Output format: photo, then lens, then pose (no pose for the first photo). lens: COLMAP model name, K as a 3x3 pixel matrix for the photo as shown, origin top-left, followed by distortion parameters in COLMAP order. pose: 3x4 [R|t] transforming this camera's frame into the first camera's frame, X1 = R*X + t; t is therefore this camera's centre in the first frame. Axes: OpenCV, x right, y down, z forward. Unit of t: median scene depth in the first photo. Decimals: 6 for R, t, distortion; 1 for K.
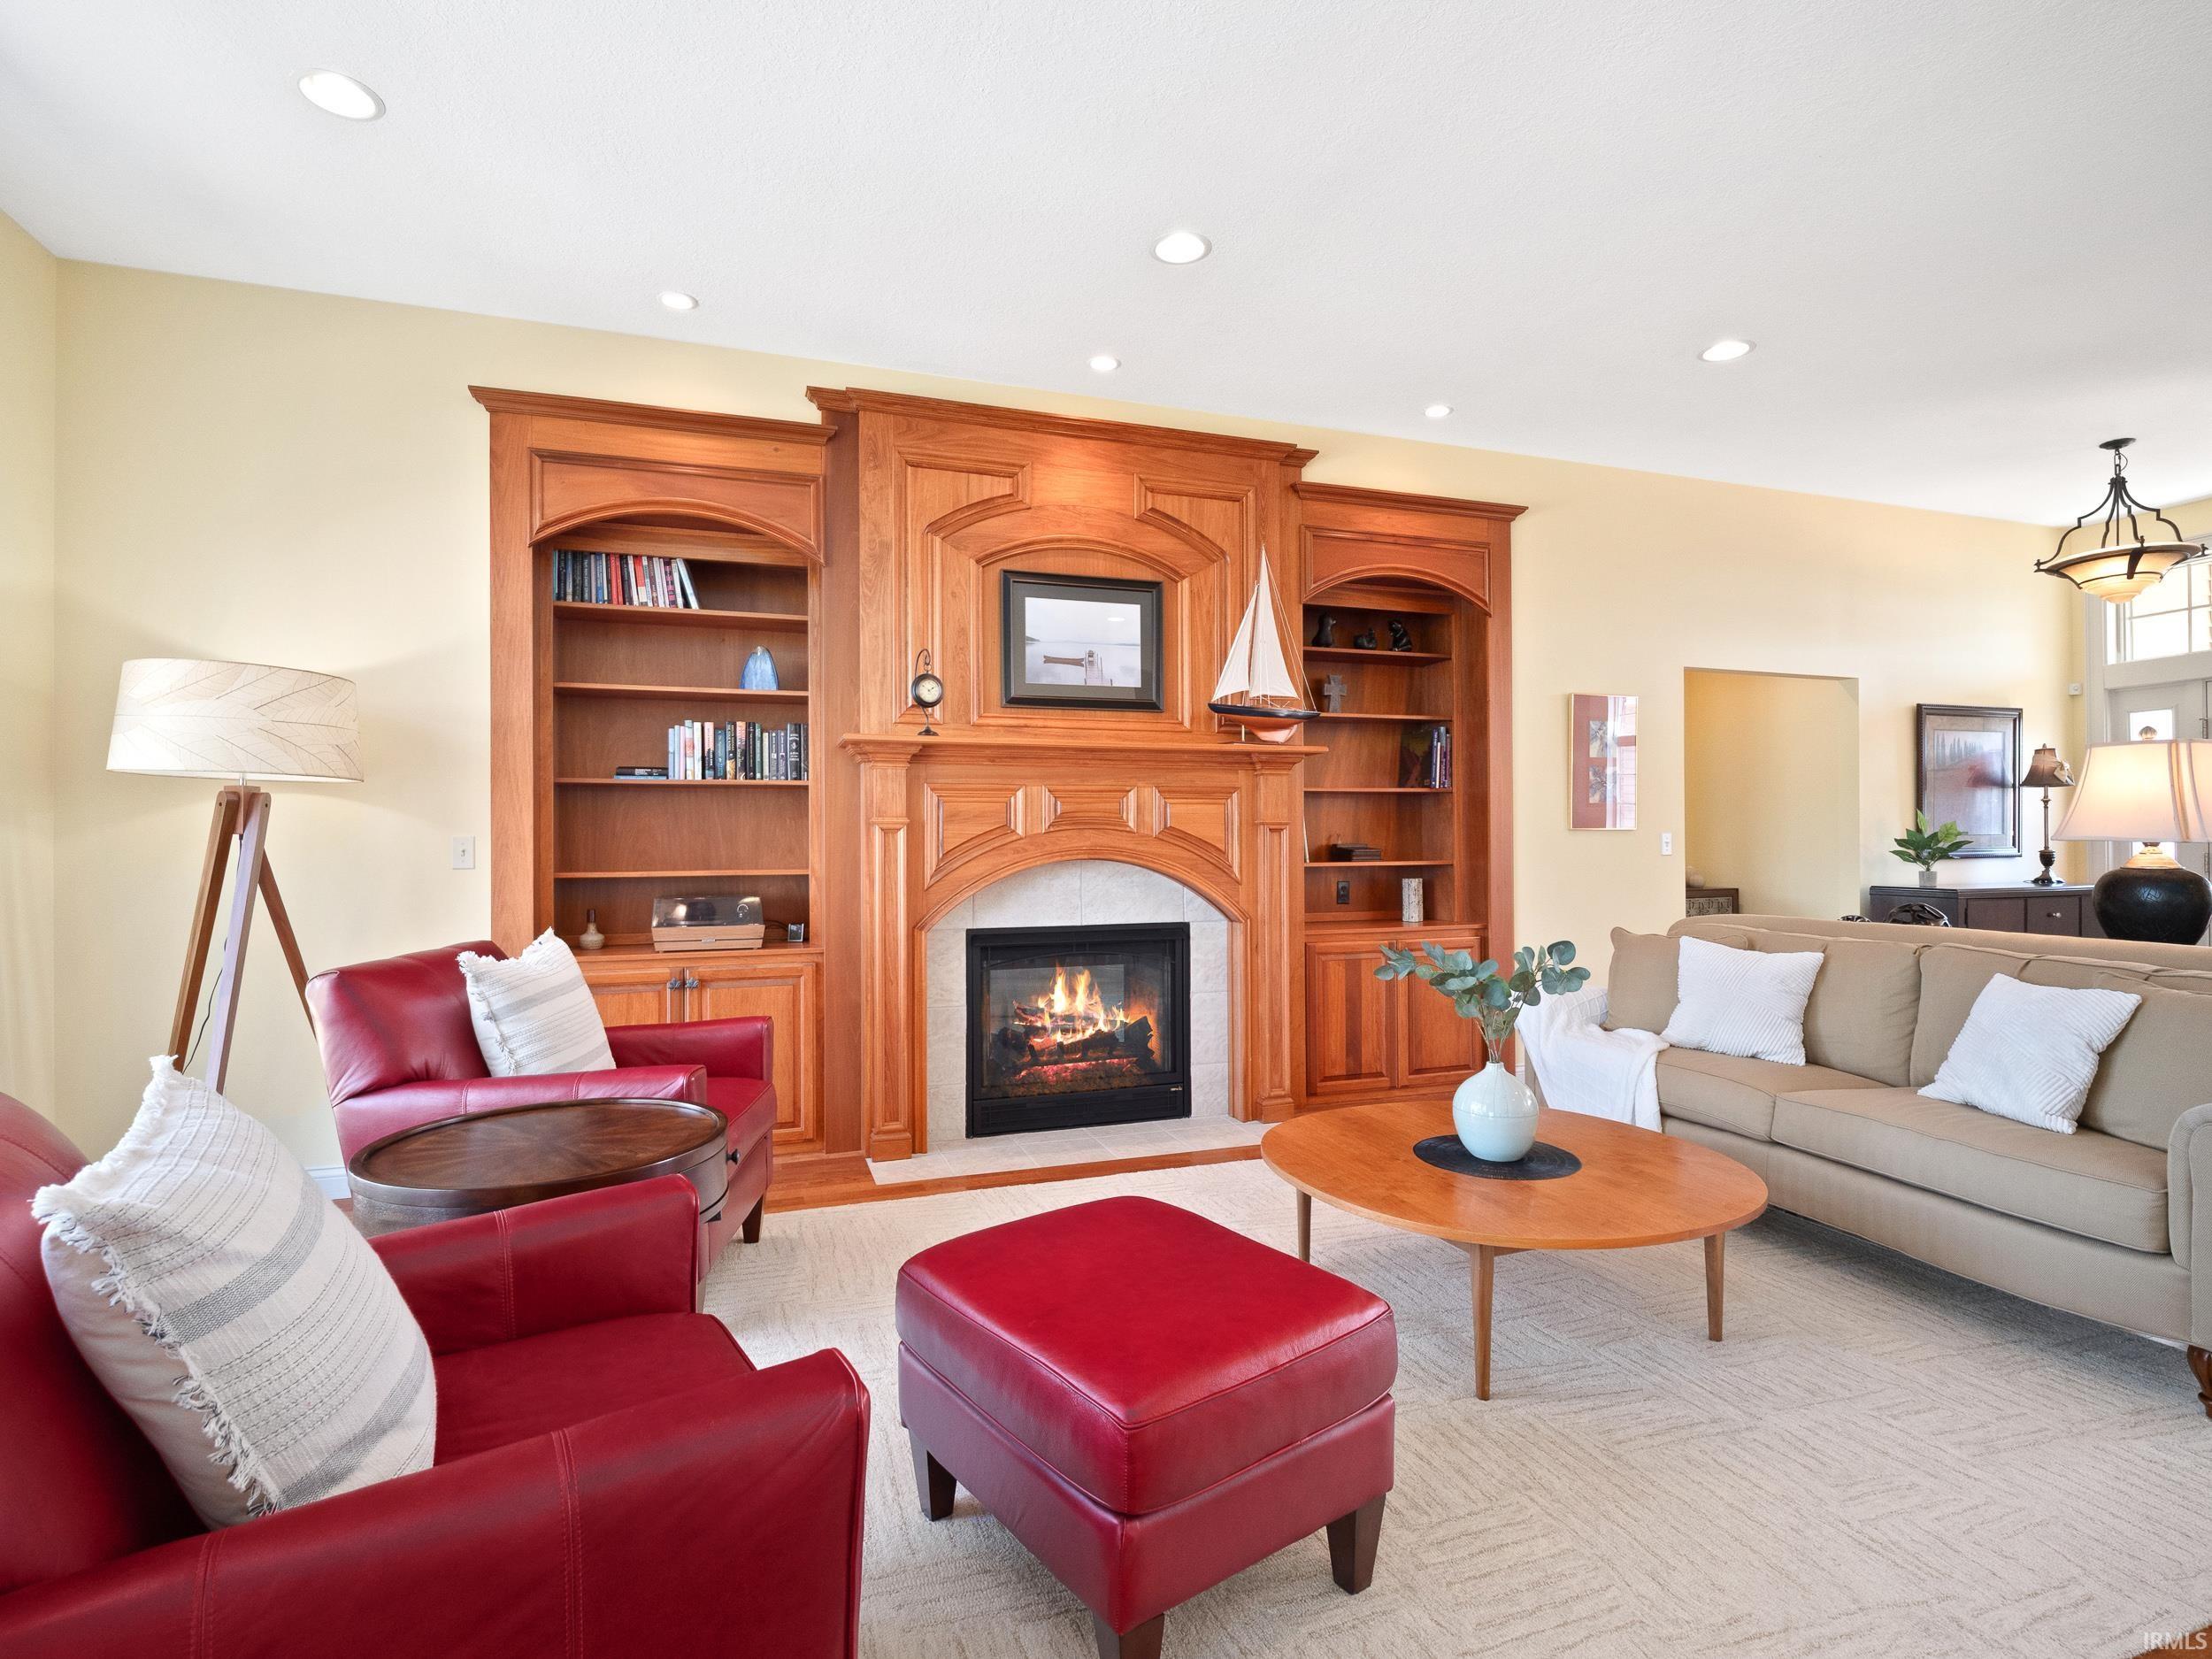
lens RADIAL K [[1086.1, 0, 1100.8], [0, 1086.1, 833.7], [0, 0, 1]] dist [-0.005296, -0.002268]
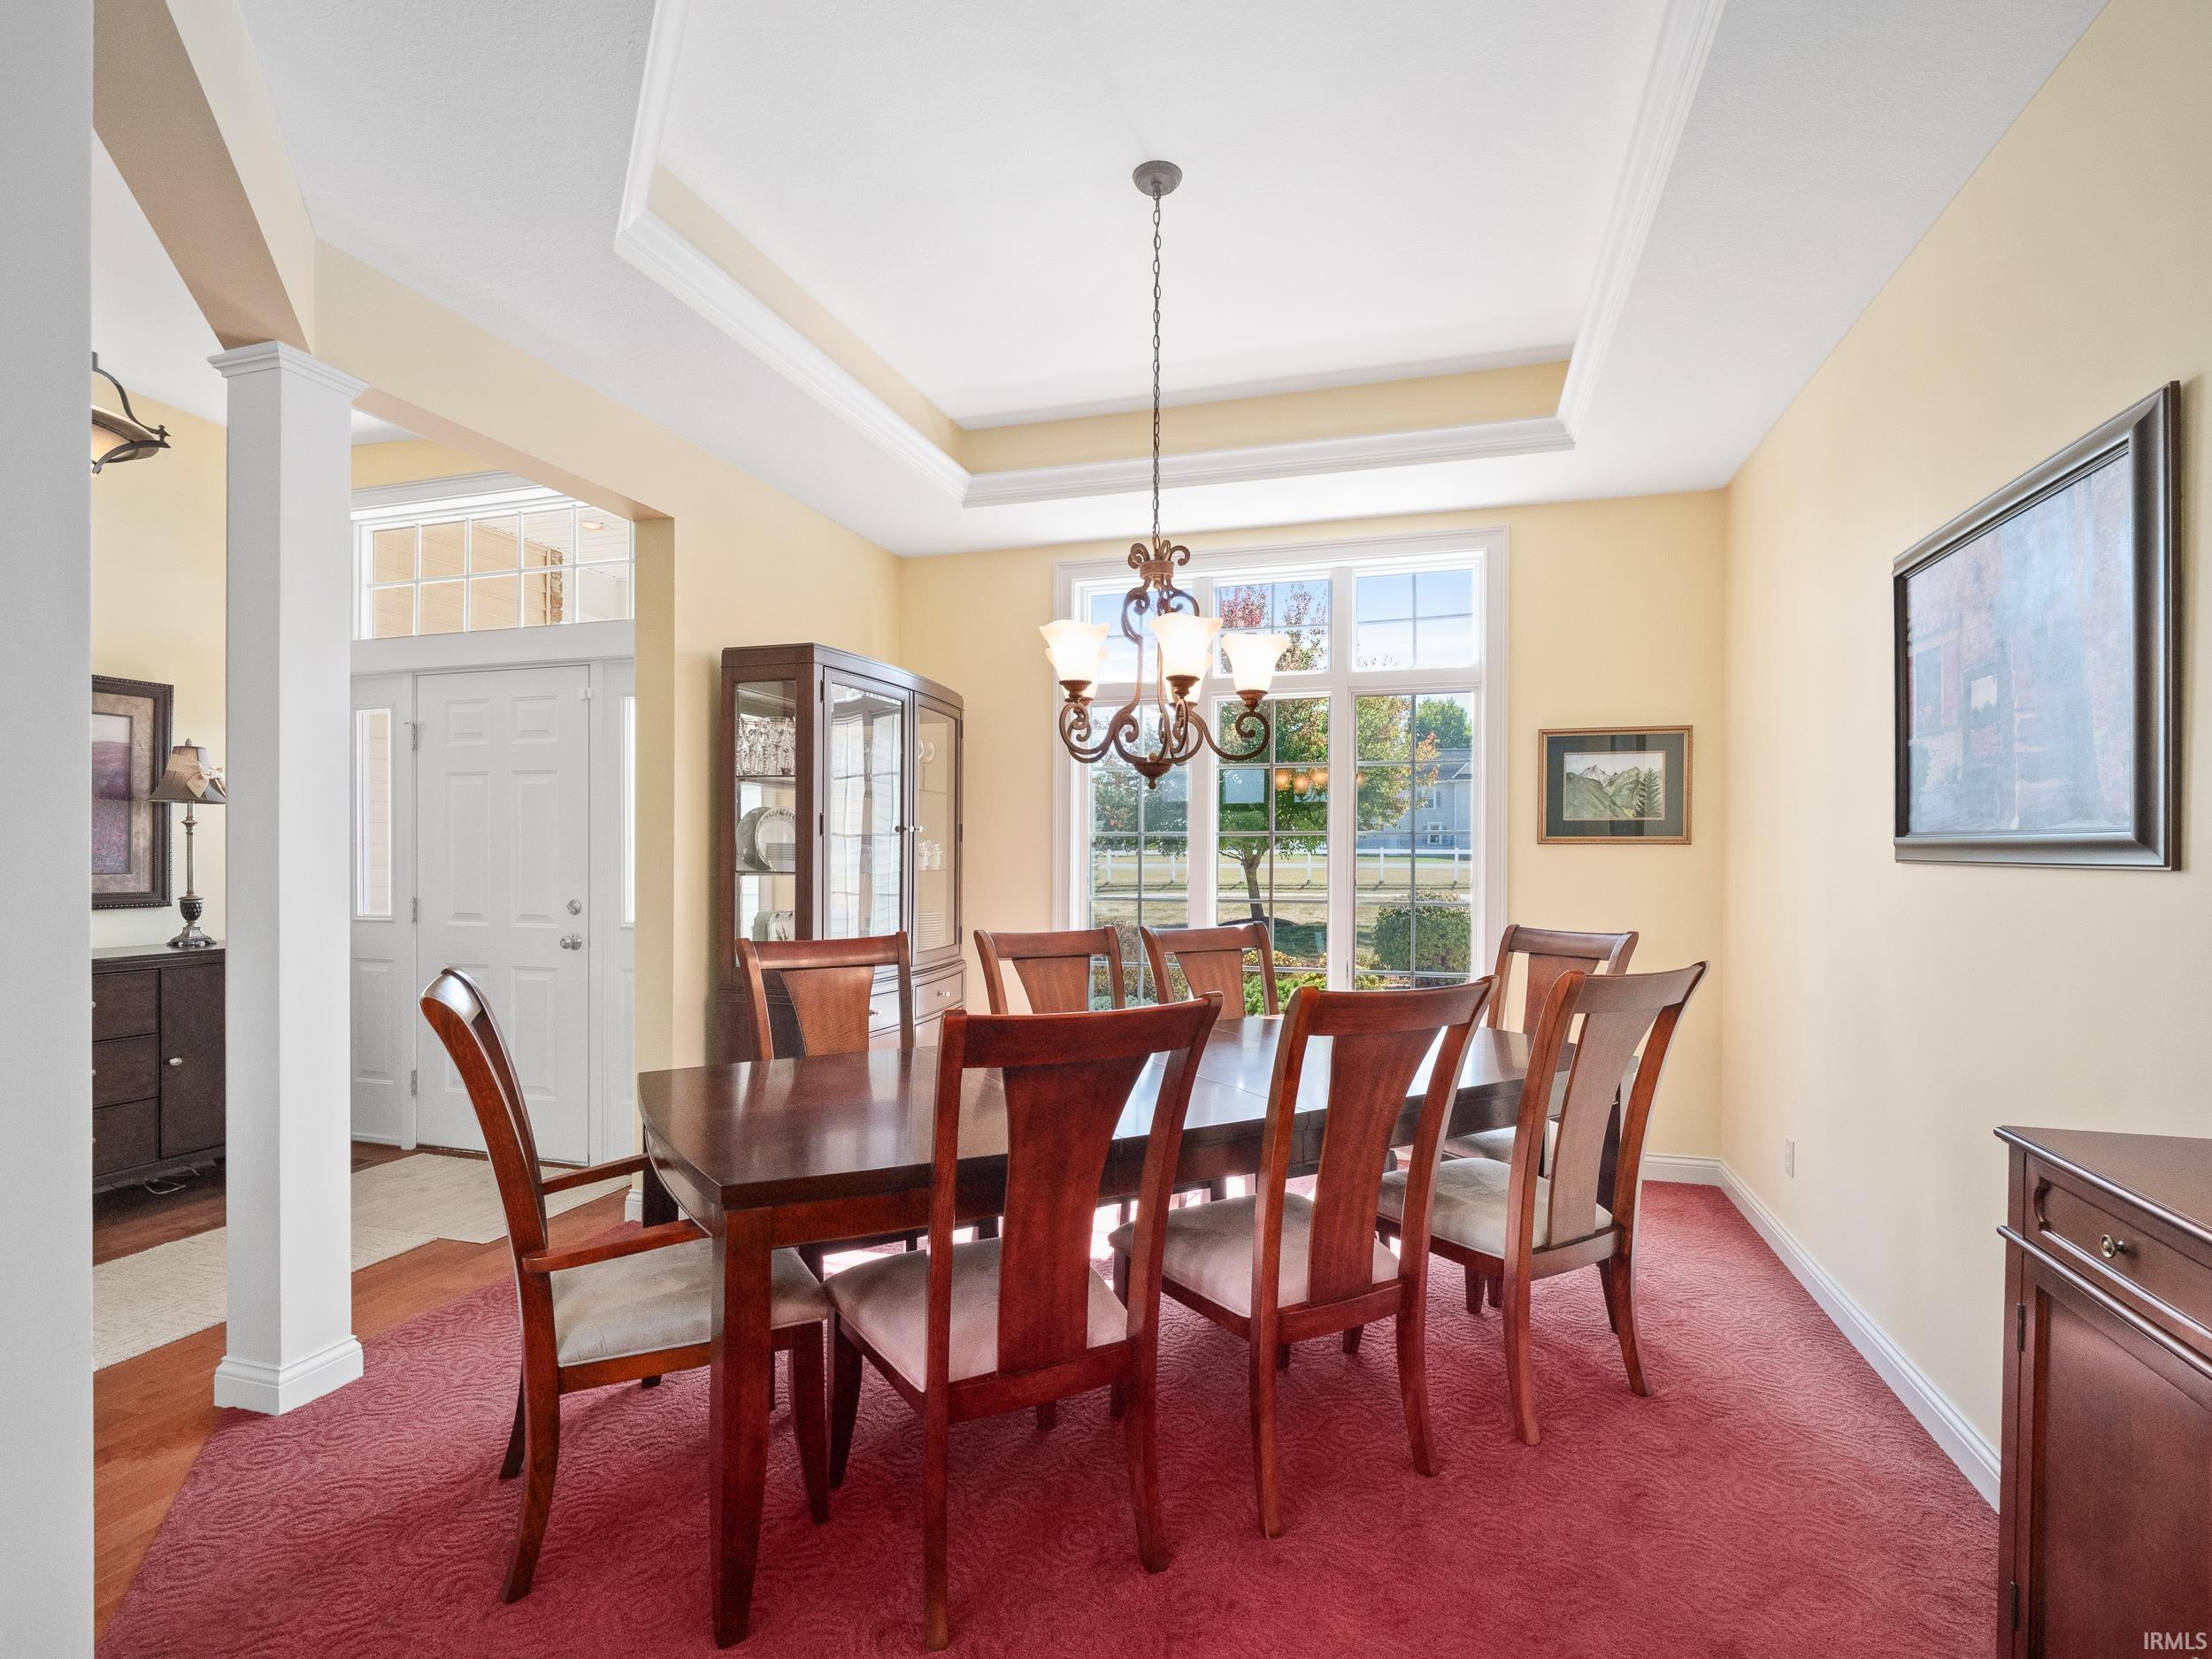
lens RADIAL K [[1086.1, 0, 1112.2], [0, 1086.1, 840.3], [0, 0, 1]] dist [-0.005296, -0.002268]
pose [[0.577314, 0.012840, 0.816421, 0.945866], [-0.008539, 0.999917, -0.009688, -0.026475], [-0.816478, -0.001379, 0.577376, 0.199909]]
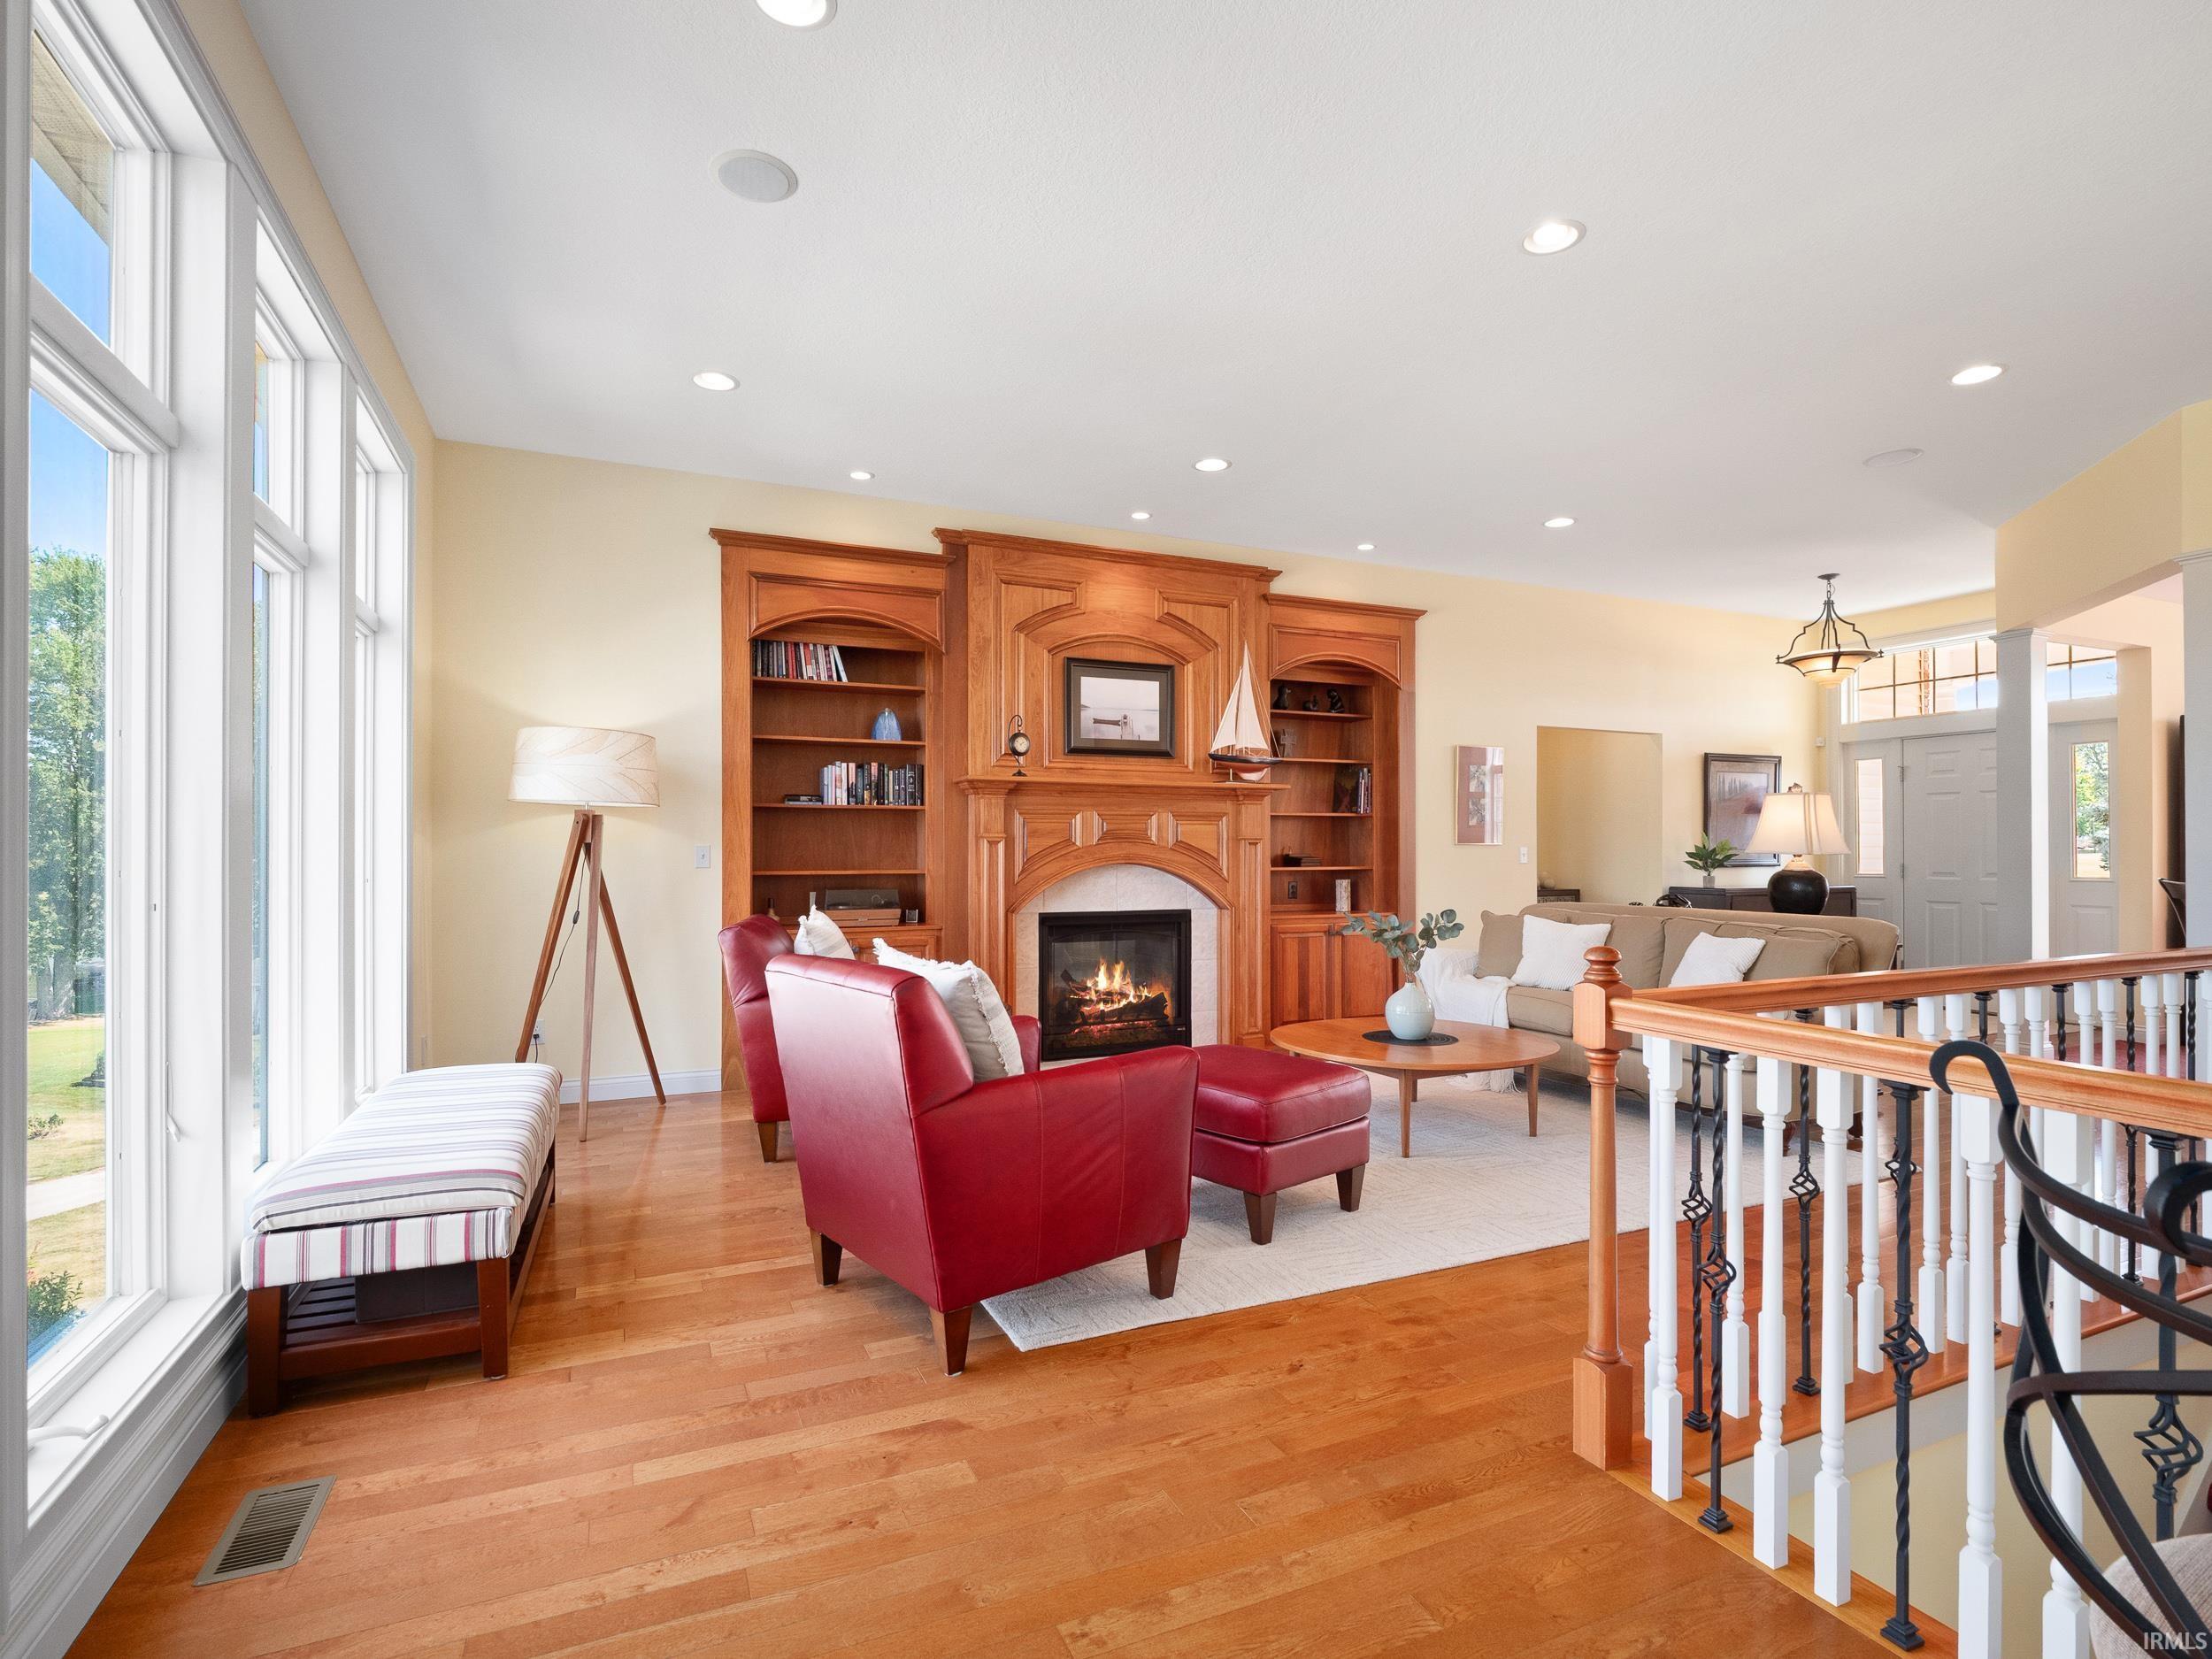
lens RADIAL K [[1086.1, 0, 1103.8], [0, 1086.1, 847.6], [0, 0, 1]] dist [-0.005296, -0.002268]
pose [[0.995729, 0.005394, 0.092170, -0.167929], [-0.005618, 0.999982, 0.002174, -0.000137], [-0.092156, -0.002682, 0.995741, -0.398620]]
